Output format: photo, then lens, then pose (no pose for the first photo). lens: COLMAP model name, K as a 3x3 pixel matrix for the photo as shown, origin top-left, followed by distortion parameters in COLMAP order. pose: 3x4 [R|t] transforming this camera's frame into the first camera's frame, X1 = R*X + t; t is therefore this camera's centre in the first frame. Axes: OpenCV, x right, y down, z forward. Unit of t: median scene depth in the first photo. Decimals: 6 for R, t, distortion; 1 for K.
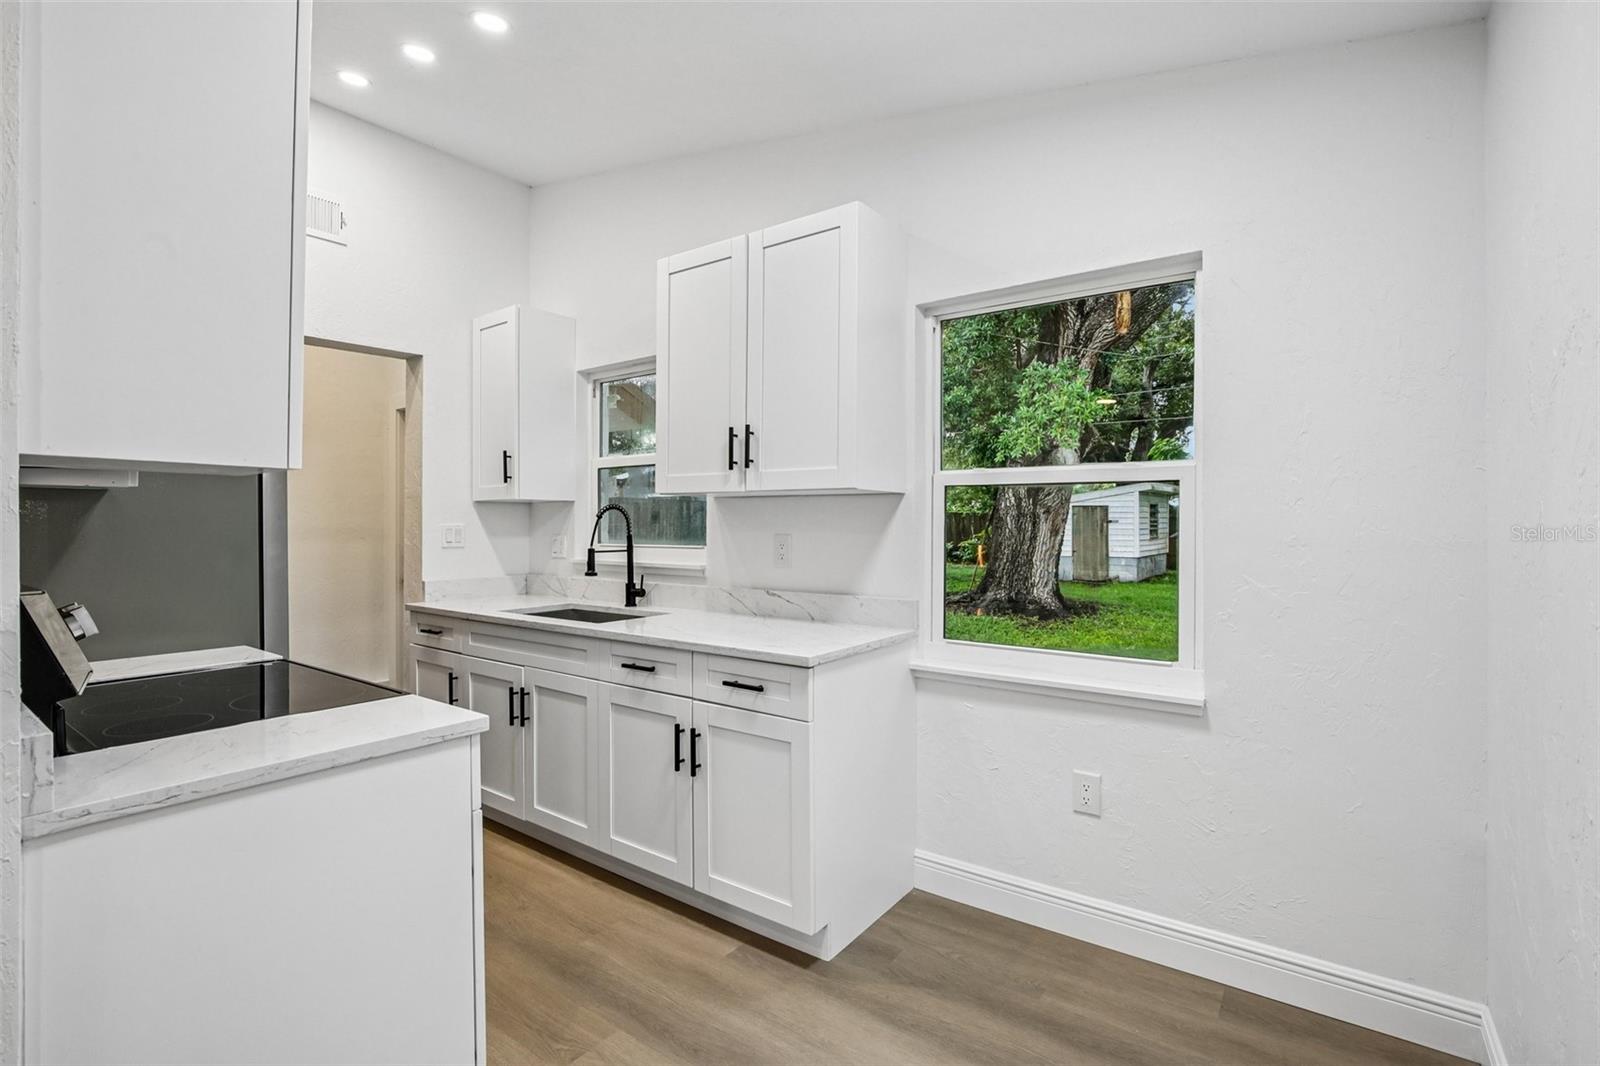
lens RADIAL K [[738.7, 0, 797.4], [0, 738.7, 527.5], [0, 0, 1]] dist [-0.030942, 0.004625]
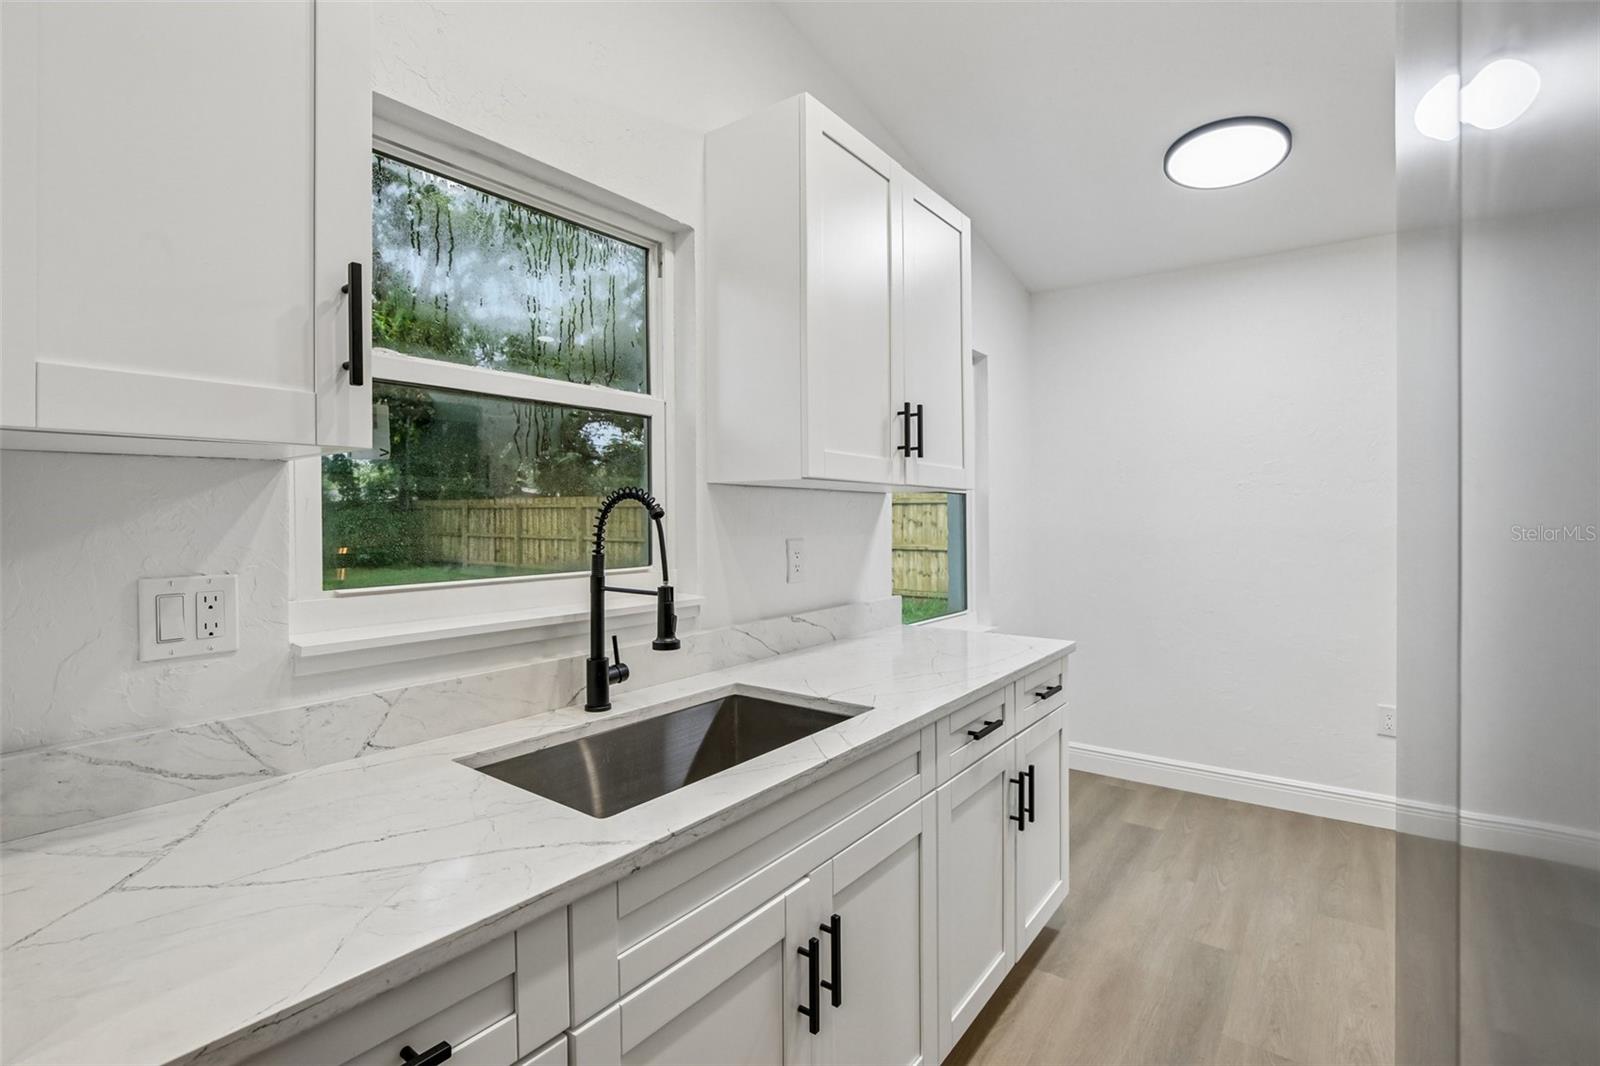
lens RADIAL K [[738.7, 0, 803.1], [0, 738.7, 521.4], [0, 0, 1]] dist [-0.030942, 0.004625]
pose [[0.003678, -0.006039, 0.999975, -0.776985], [0.010841, 0.999923, 0.005998, -0.013142], [-0.999934, 0.010819, 0.003743, 0.990075]]
